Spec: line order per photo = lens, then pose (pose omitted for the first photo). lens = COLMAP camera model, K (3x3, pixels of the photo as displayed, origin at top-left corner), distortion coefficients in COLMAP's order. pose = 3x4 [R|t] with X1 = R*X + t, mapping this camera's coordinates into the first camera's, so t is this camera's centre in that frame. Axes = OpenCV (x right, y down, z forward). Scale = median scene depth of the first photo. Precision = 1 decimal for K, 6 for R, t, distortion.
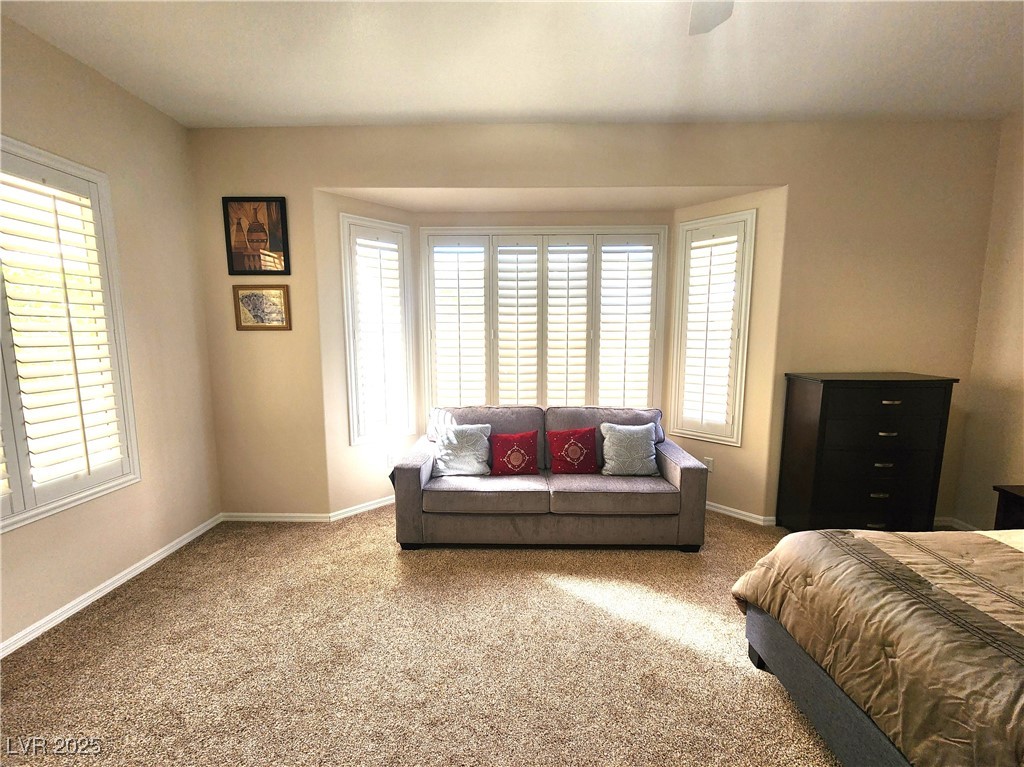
lens RADIAL K [[418.7, 0, 513.7], [0, 418.7, 382.4], [0, 0, 1]] dist [0.000637, -0.000304]
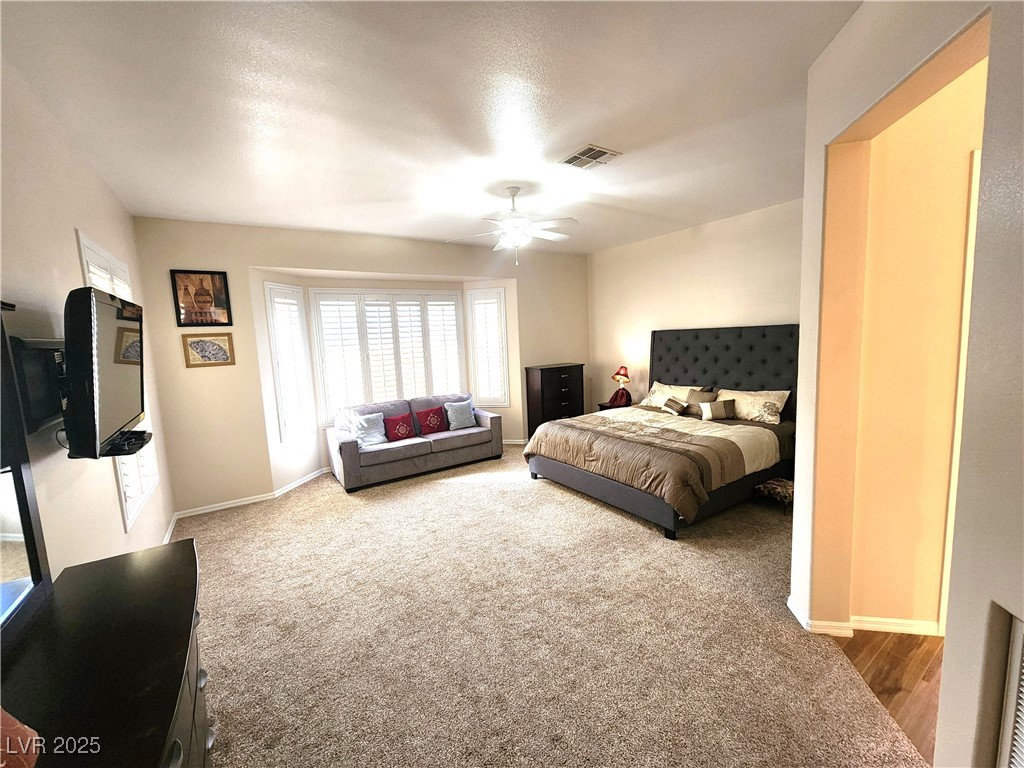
lens RADIAL K [[418.7, 0, 513.7], [0, 418.7, 382.9], [0, 0, 1]] dist [0.000637, -0.000304]
pose [[0.823143, -0.100295, 0.558907, -0.560496], [0.112007, 0.993618, 0.013342, 0.021054], [-0.556678, 0.051619, 0.829123, -0.679092]]
